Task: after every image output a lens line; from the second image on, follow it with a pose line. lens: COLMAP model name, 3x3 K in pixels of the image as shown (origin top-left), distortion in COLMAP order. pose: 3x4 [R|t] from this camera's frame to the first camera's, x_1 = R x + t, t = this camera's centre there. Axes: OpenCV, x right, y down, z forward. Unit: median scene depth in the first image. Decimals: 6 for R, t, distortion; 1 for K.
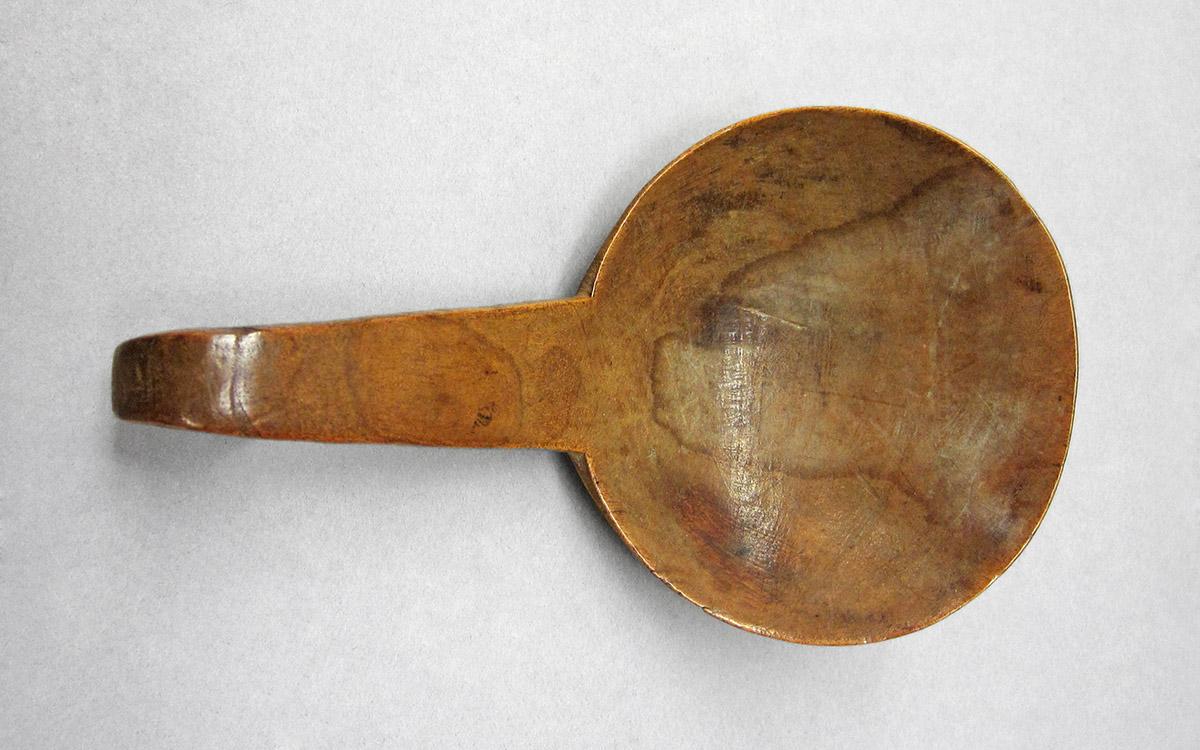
lens RADIAL K [[1273.3, 0, 600.1], [0, 1273.3, 376.5], [0, 0, 1]] dist [-0.028302, 0.000000]
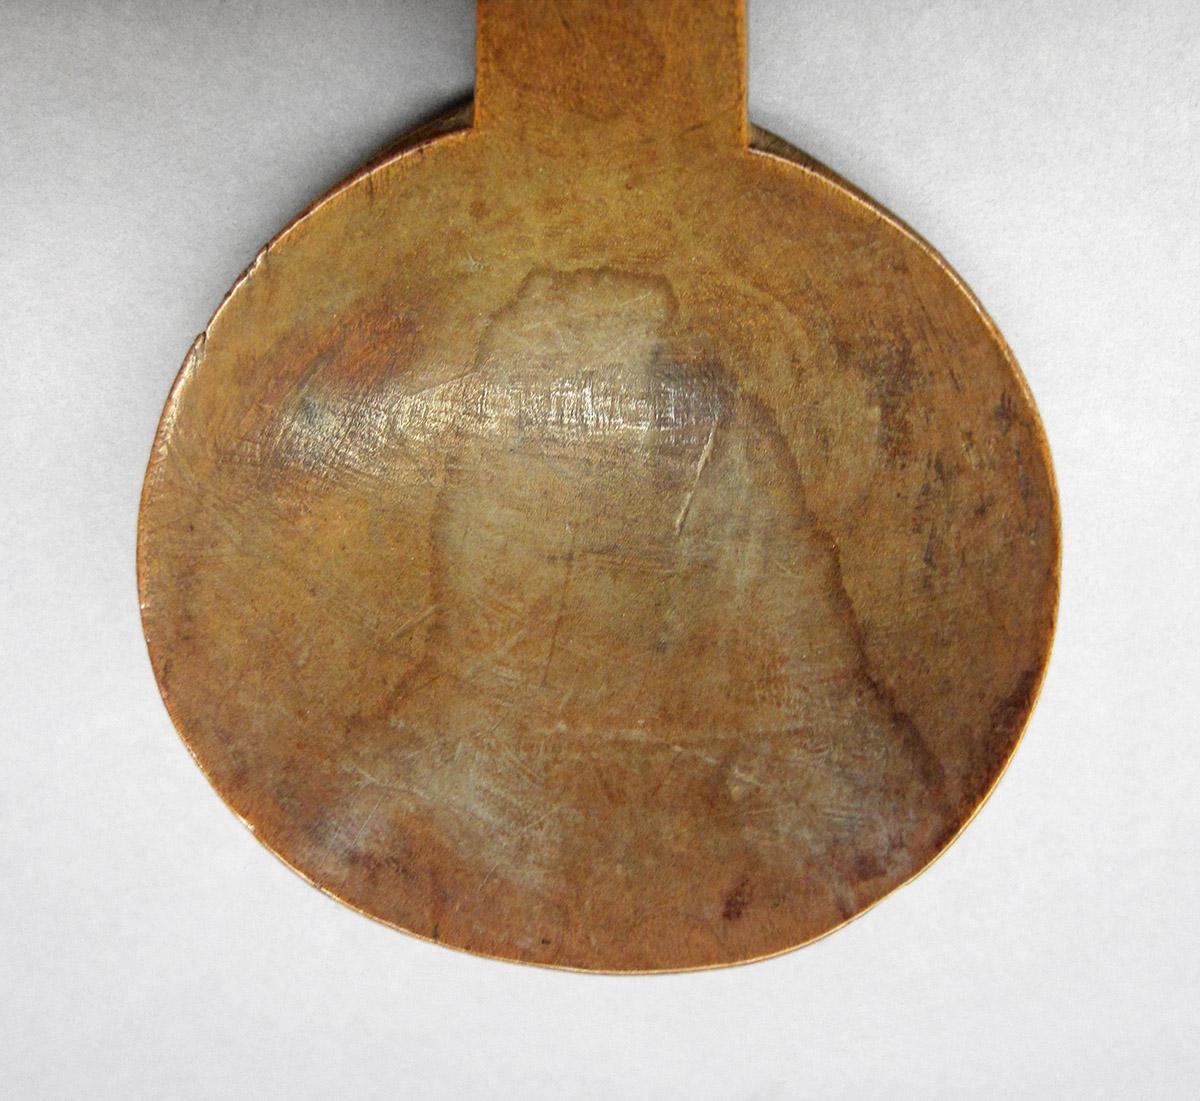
lens RADIAL K [[897.8, 0, 601.9], [0, 897.8, 550.9], [0, 0, 1]] dist [0.006414, 0.002348]
pose [[-0.030956, 0.996061, 0.083090, 0.138606], [-0.999196, -0.032958, 0.022831, -0.012379], [0.025480, -0.082317, 0.996280, 0.578236]]
